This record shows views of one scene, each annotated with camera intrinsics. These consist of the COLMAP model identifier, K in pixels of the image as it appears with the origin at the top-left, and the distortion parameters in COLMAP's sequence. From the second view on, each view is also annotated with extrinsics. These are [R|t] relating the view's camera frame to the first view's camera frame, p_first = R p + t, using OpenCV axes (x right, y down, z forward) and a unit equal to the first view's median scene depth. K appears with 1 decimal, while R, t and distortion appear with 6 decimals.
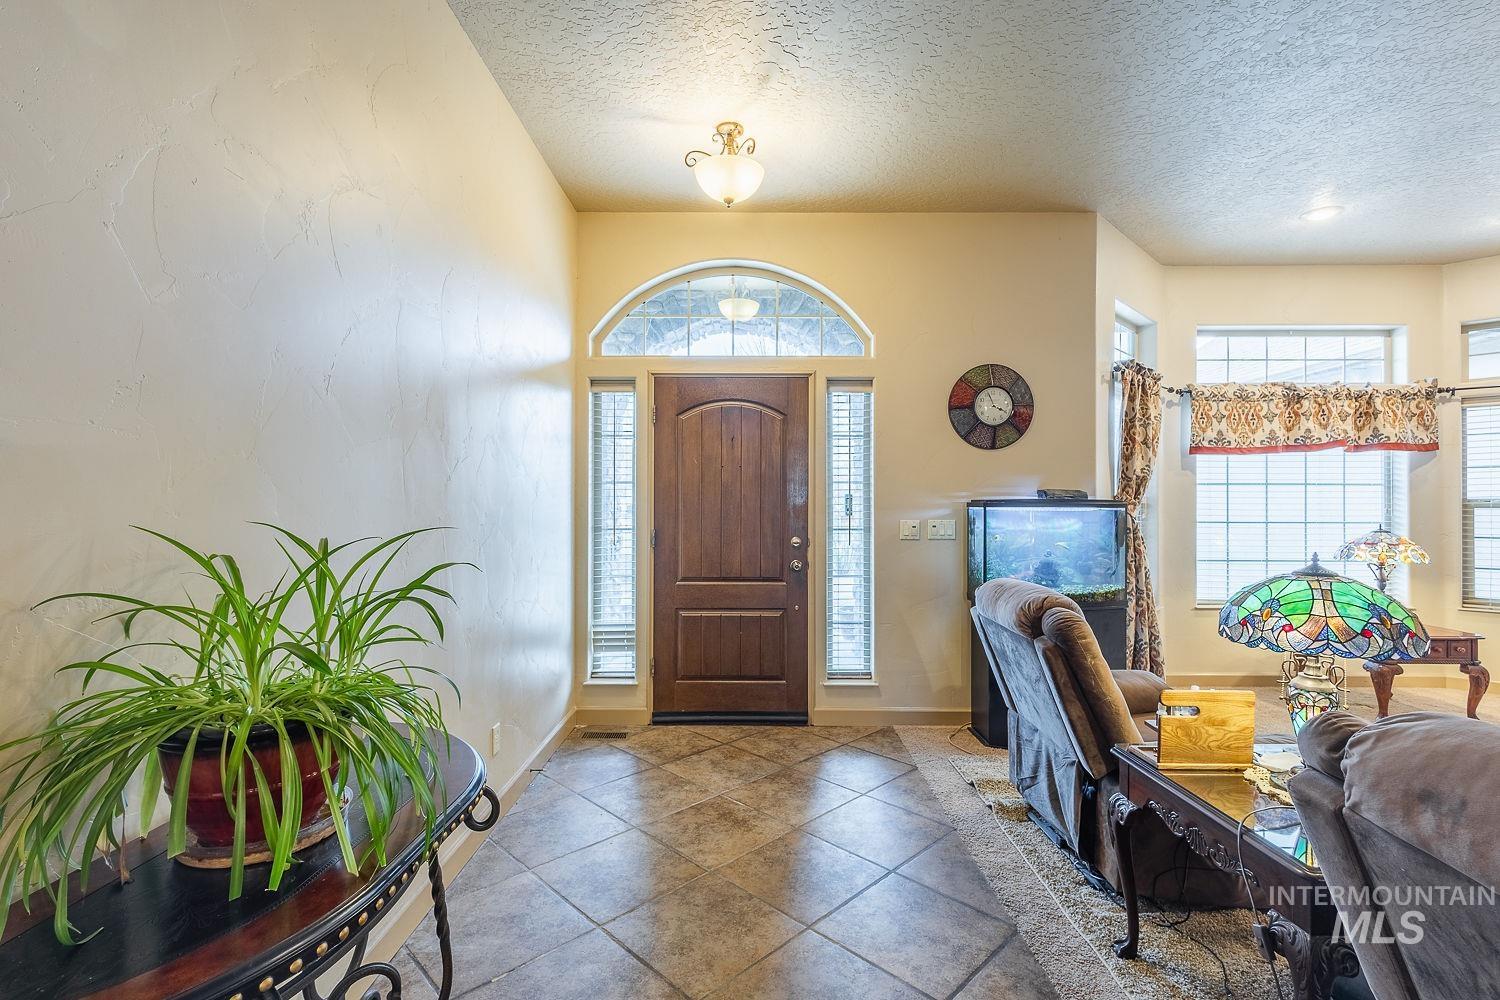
lens RADIAL K [[702.9, 0, 750.0], [0, 702.9, 500.0], [0, 0, 1]] dist [0.008598, -0.000826]
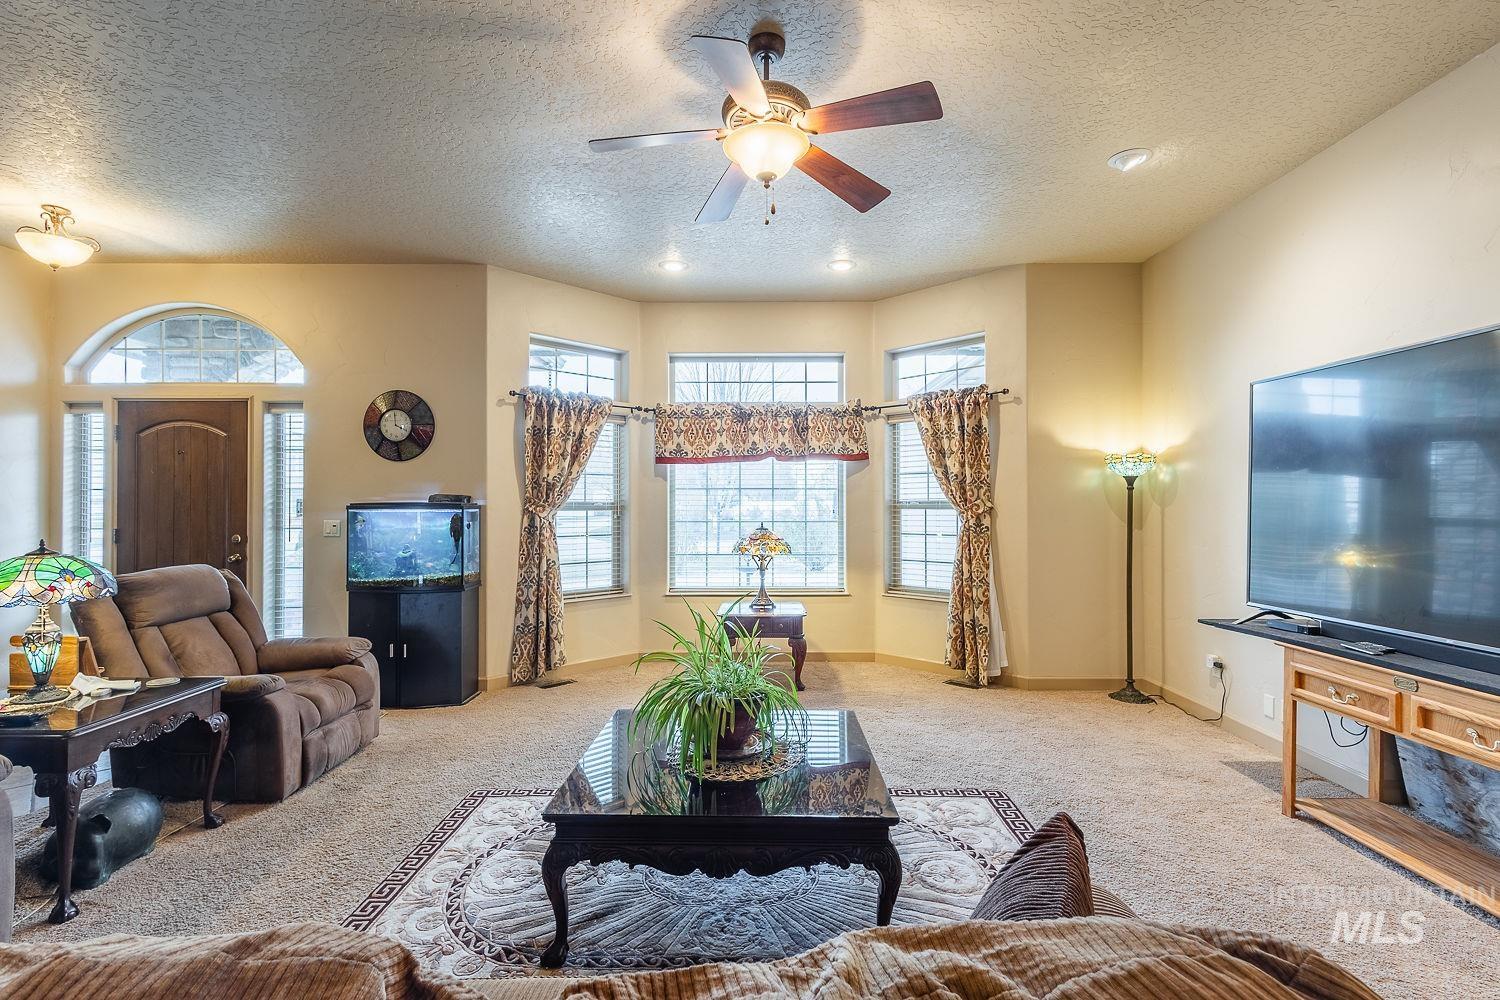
lens RADIAL K [[702.9, 0, 750.0], [0, 702.9, 500.0], [0, 0, 1]] dist [0.008598, -0.000826]
pose [[0.999994, -0.002680, -0.002068, 0.912342], [0.002675, 0.999993, -0.002475, -0.001017], [0.002074, 0.002470, 0.999995, -0.196412]]
